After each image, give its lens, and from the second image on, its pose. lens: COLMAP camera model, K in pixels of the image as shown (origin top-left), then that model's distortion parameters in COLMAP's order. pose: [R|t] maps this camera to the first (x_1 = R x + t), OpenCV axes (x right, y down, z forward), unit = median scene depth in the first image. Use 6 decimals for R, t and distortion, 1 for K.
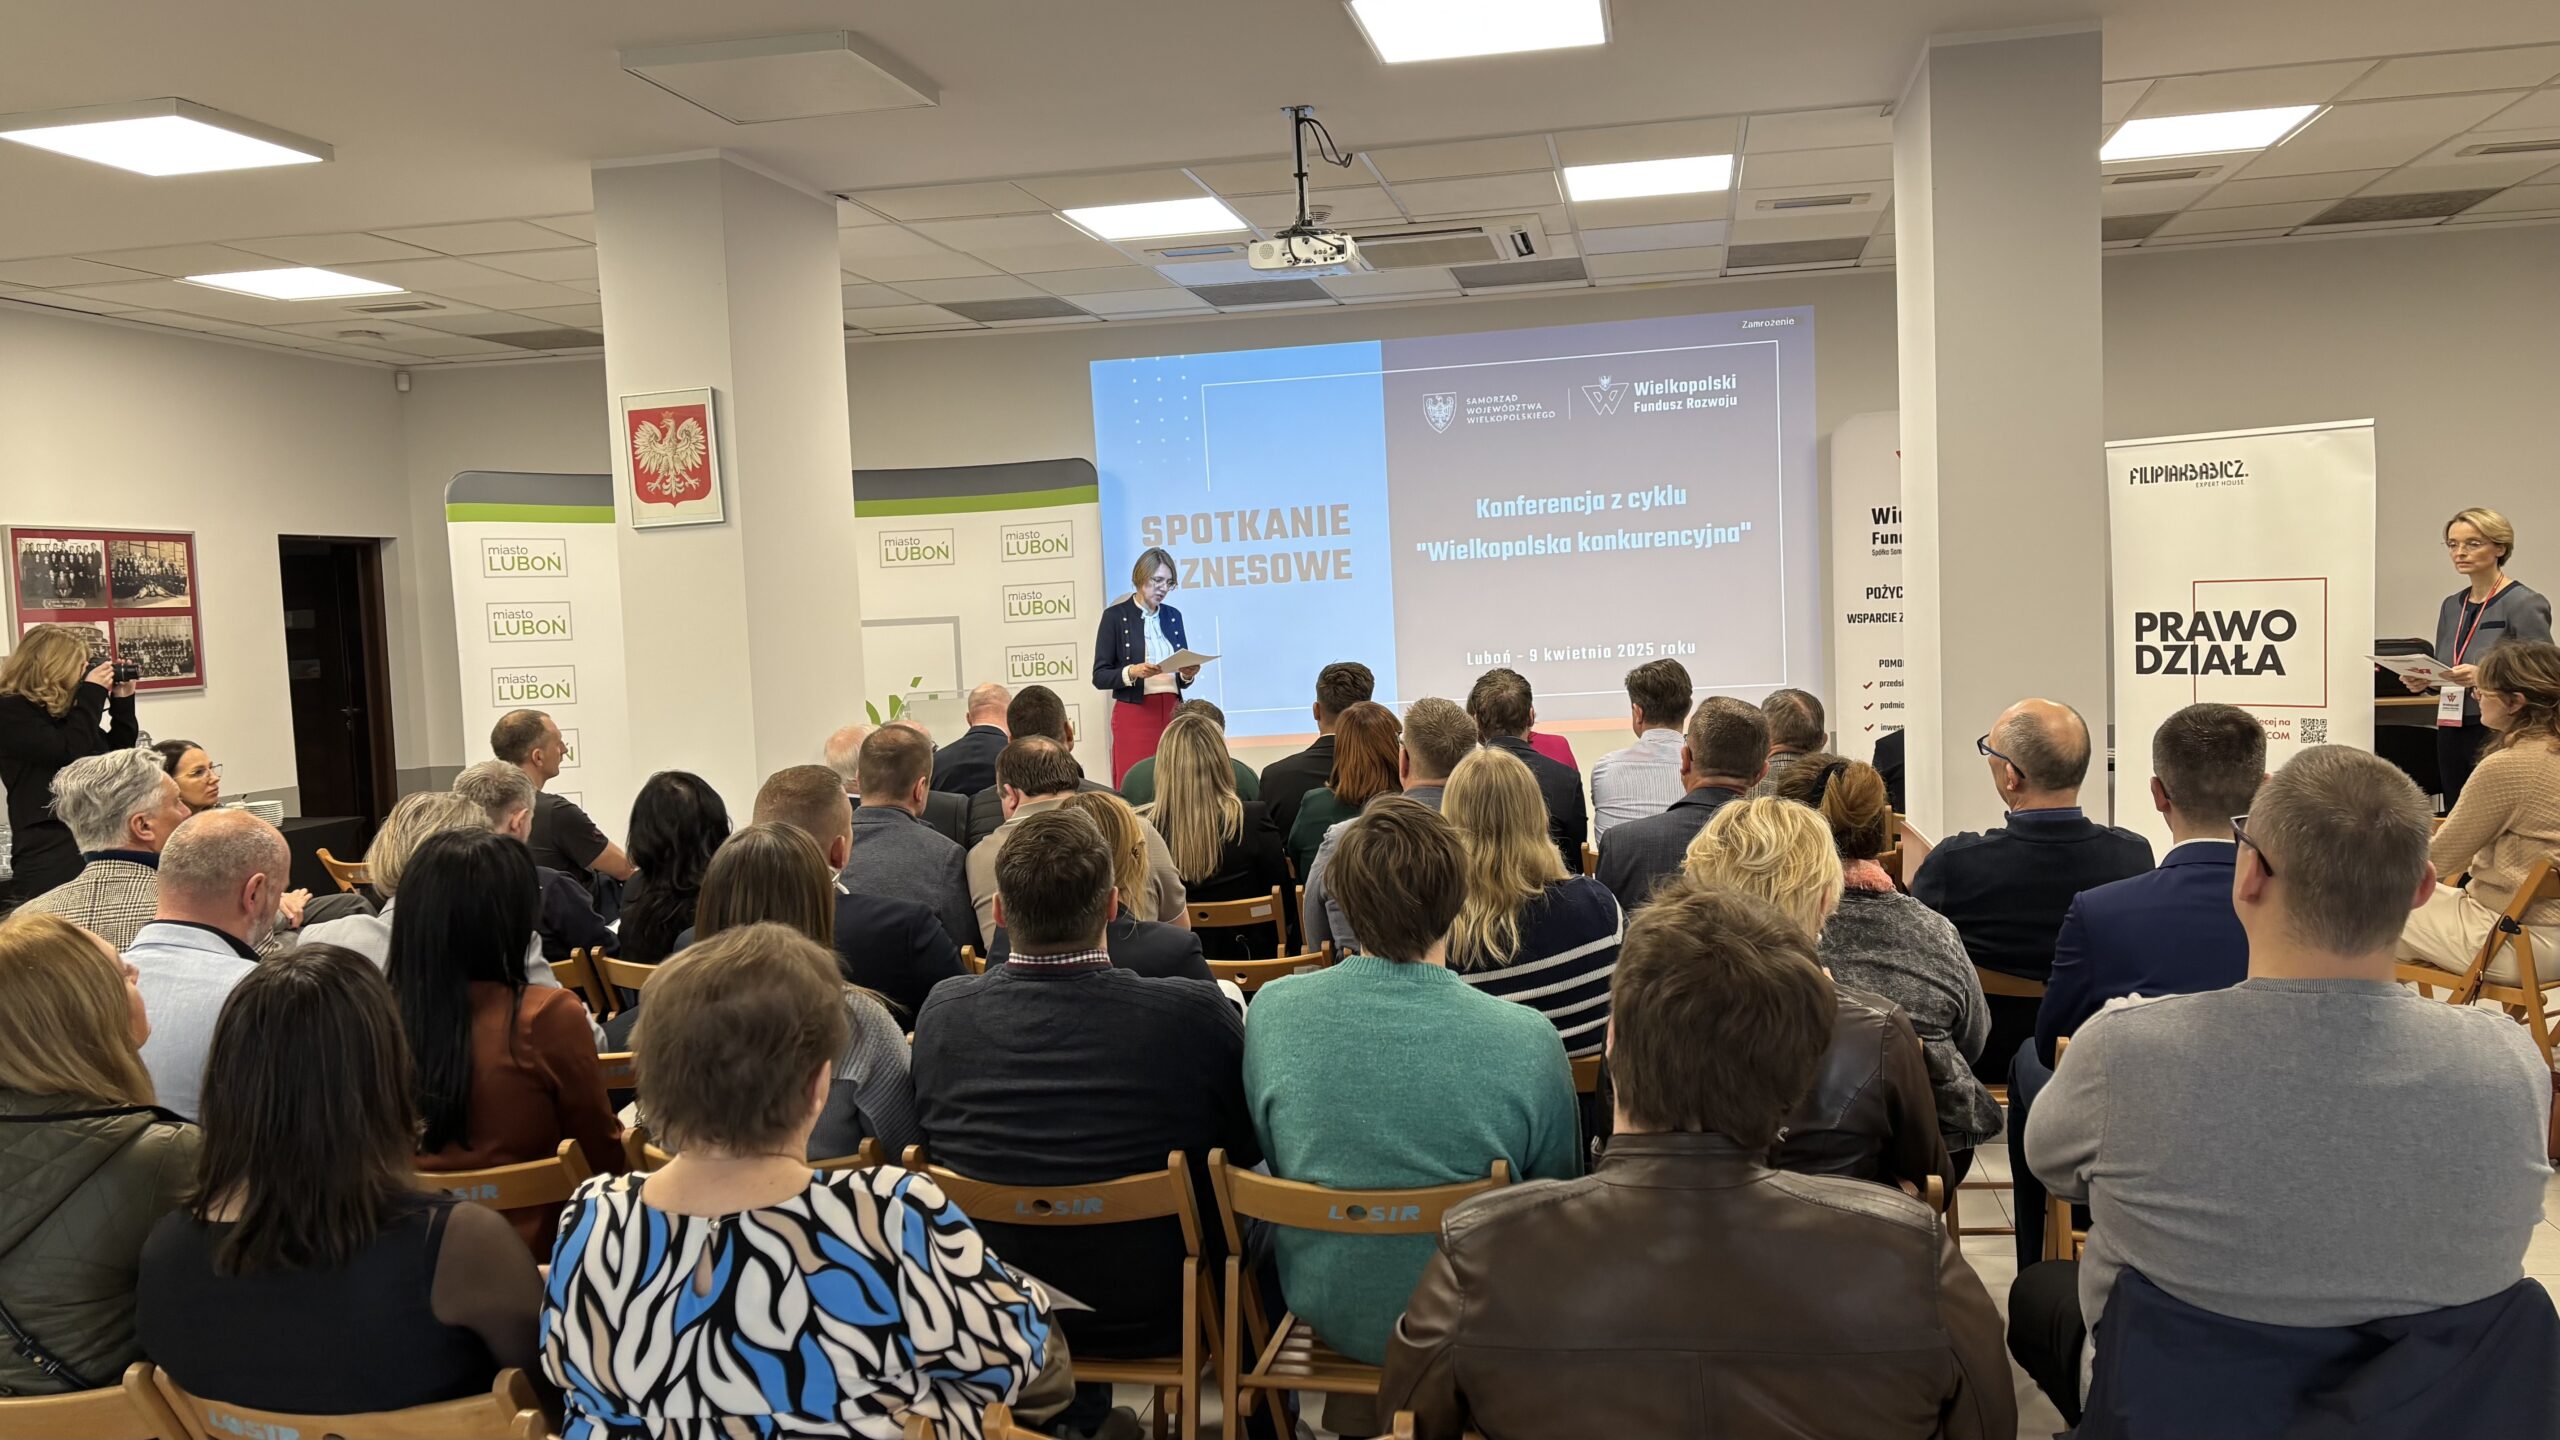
lens RADIAL K [[1951.5, 0, 1280.0], [0, 1951.5, 720.0], [0, 0, 1]] dist [0.030363, -0.000758]
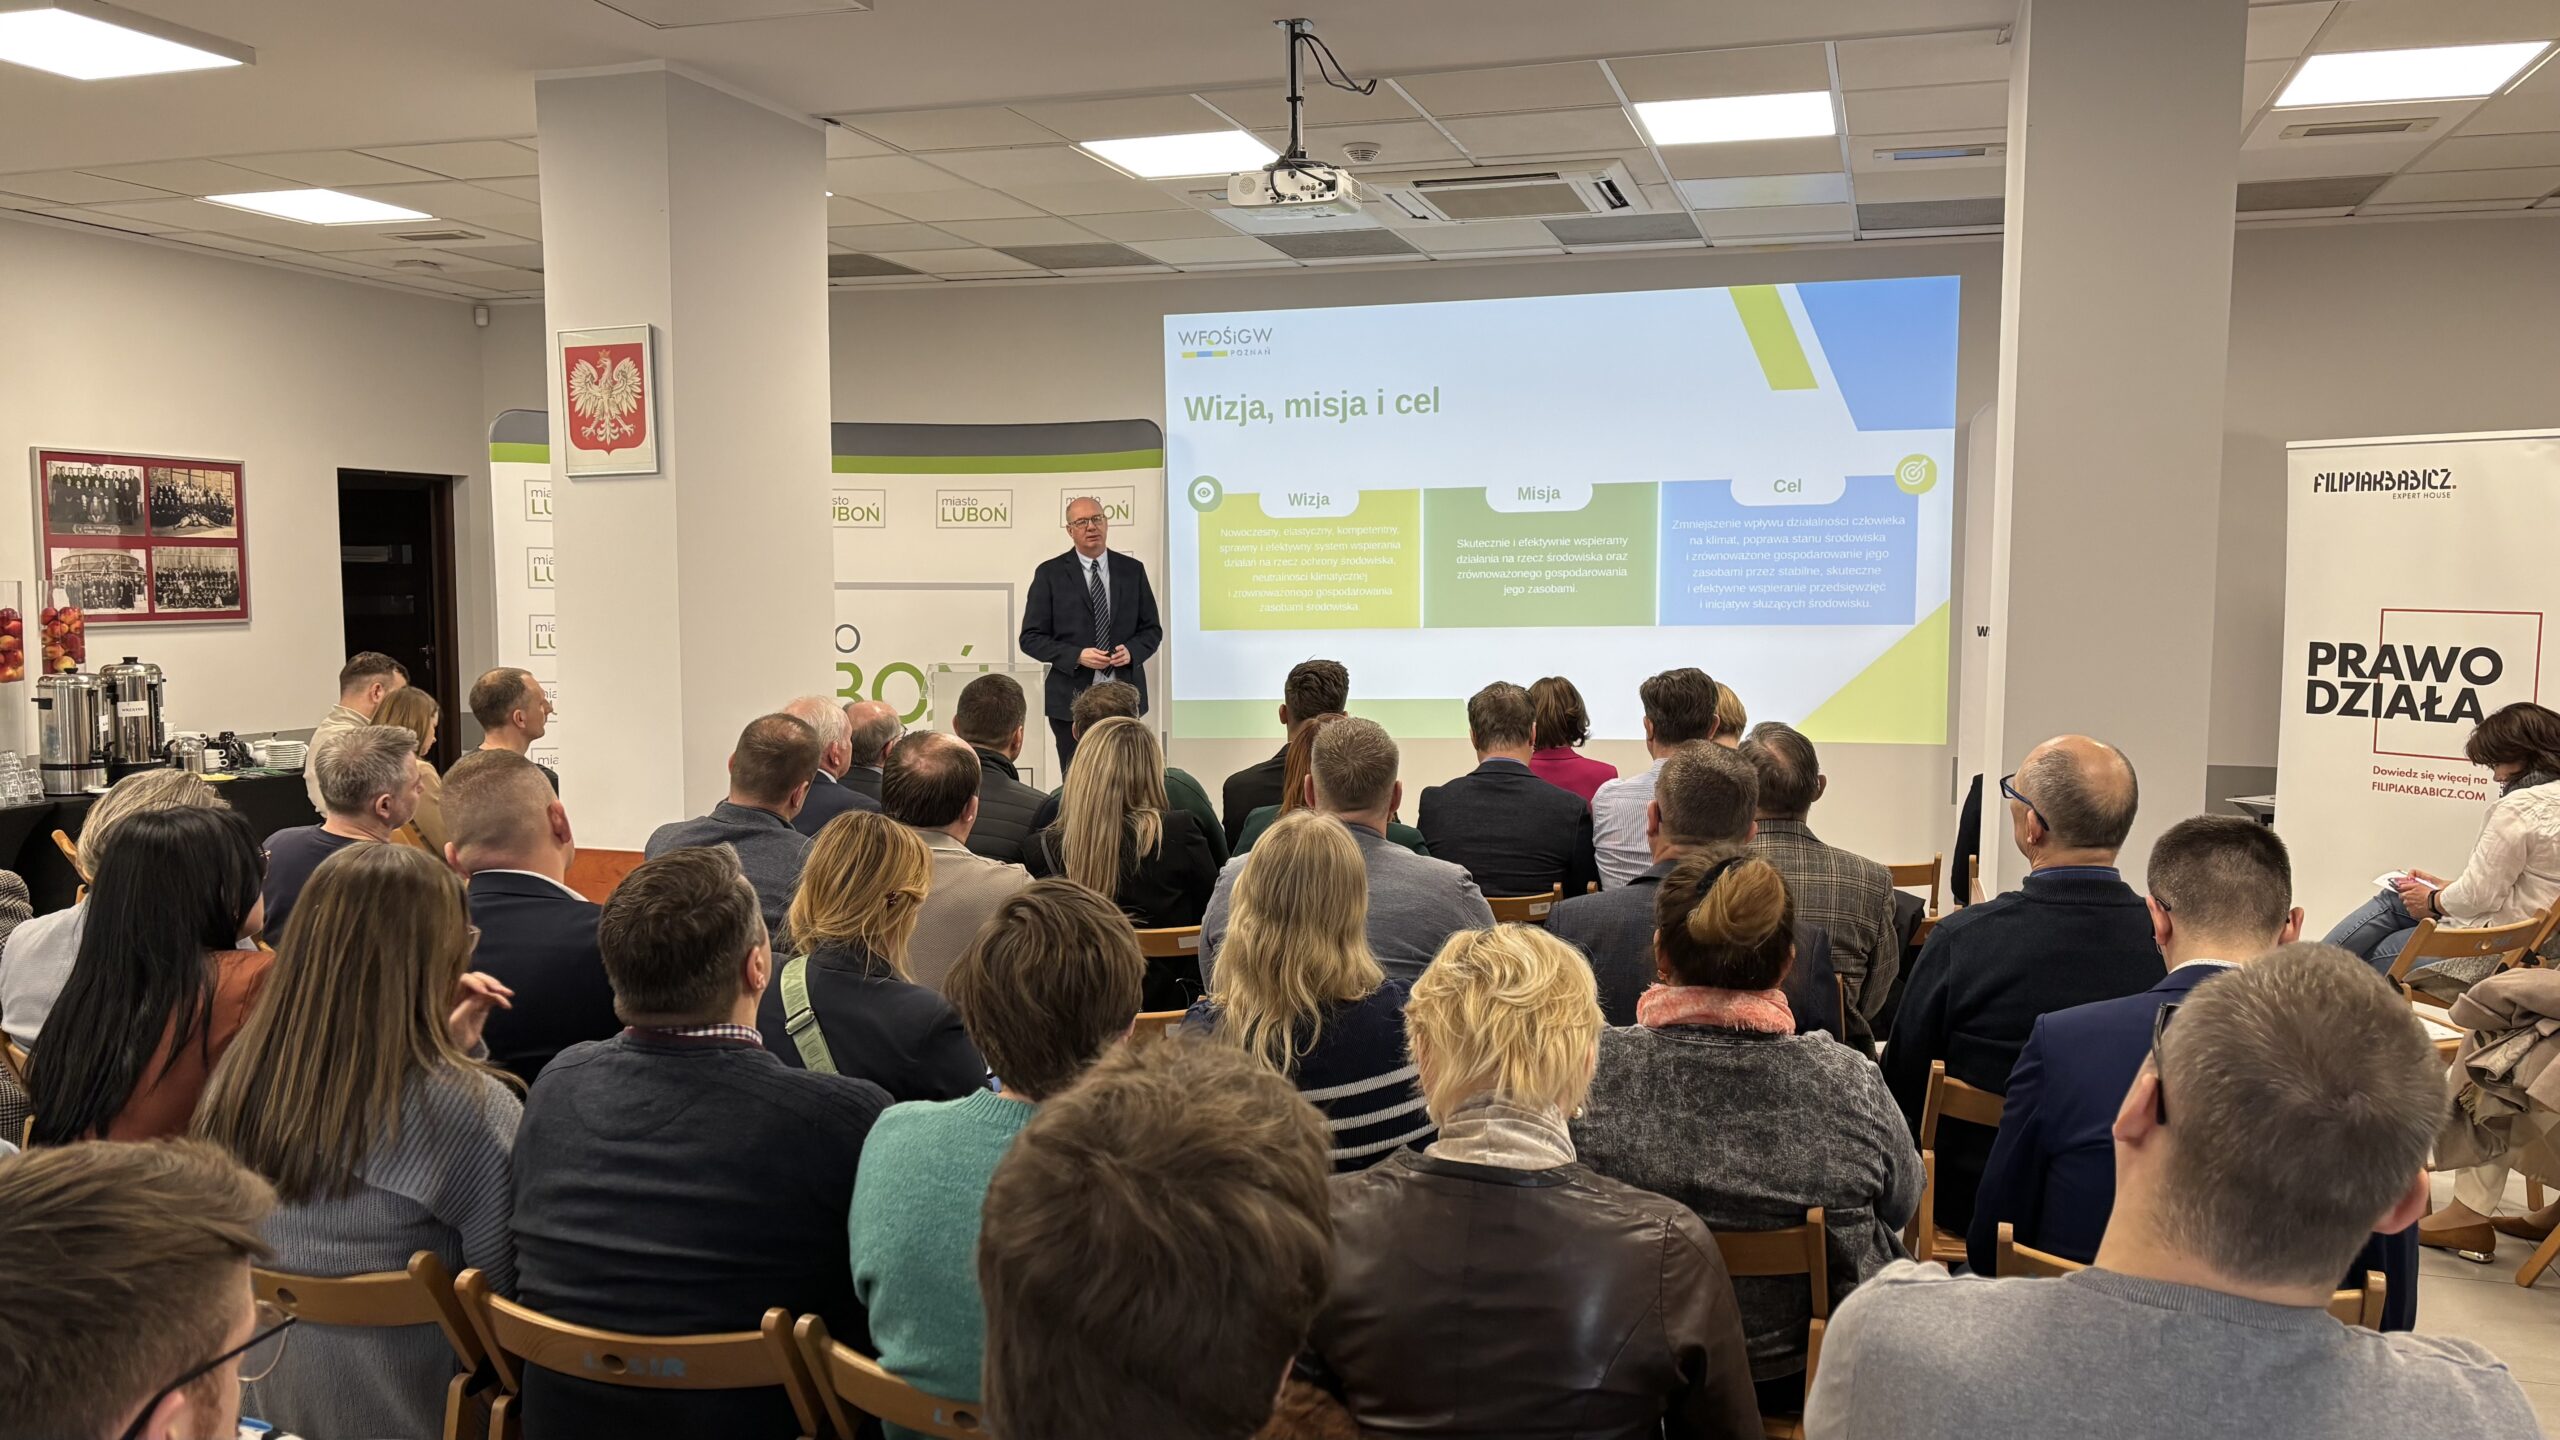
lens RADIAL K [[1946.1, 0, 1280.0], [0, 1946.1, 720.0], [0, 0, 1]] dist [0.028988, -0.001726]
pose [[0.992715, 0.052642, -0.108382, 0.086307], [-0.050774, 0.998511, 0.019923, -0.015301], [0.109269, -0.014275, 0.993910, 0.100606]]
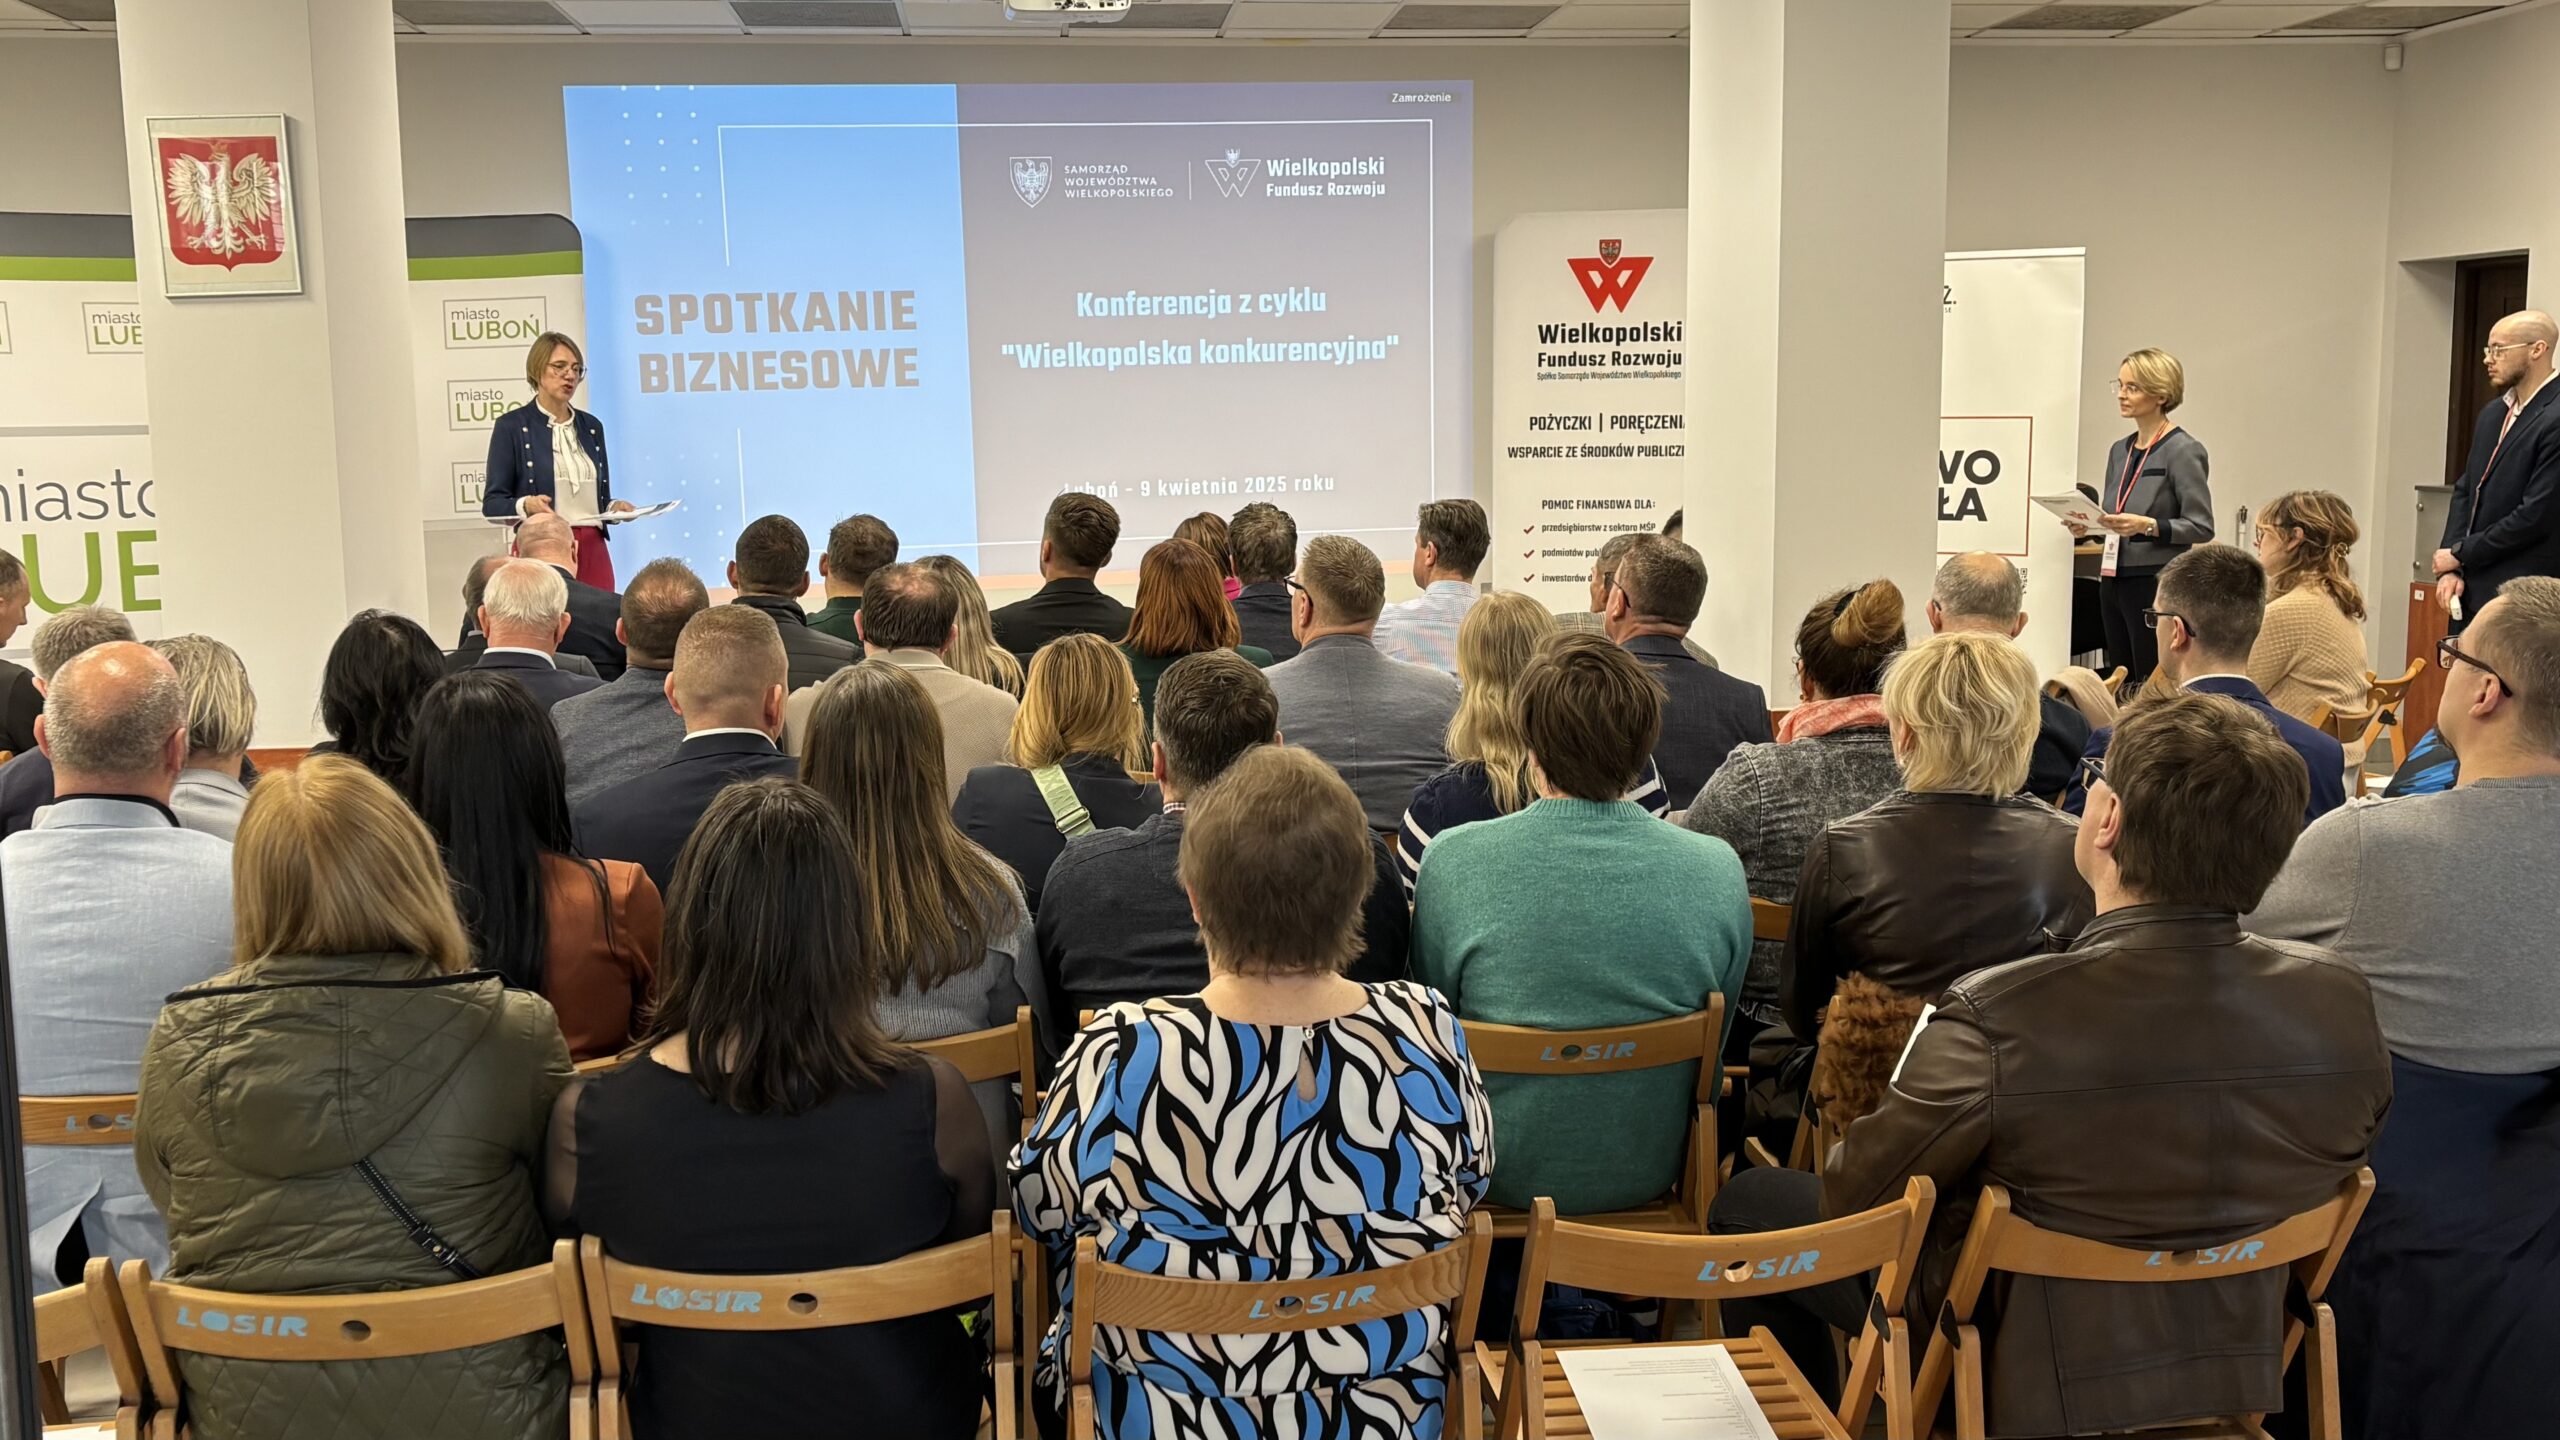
lens RADIAL K [[2642.5, 0, 1270.7], [0, 2642.5, 627.1], [0, 0, 1]] dist [0.296406, -0.972272]
pose [[0.947730, -0.000662, 0.319071, -0.208839], [-0.005976, 0.999786, 0.019826, 0.003927], [-0.319016, -0.020697, 0.947523, -0.089556]]
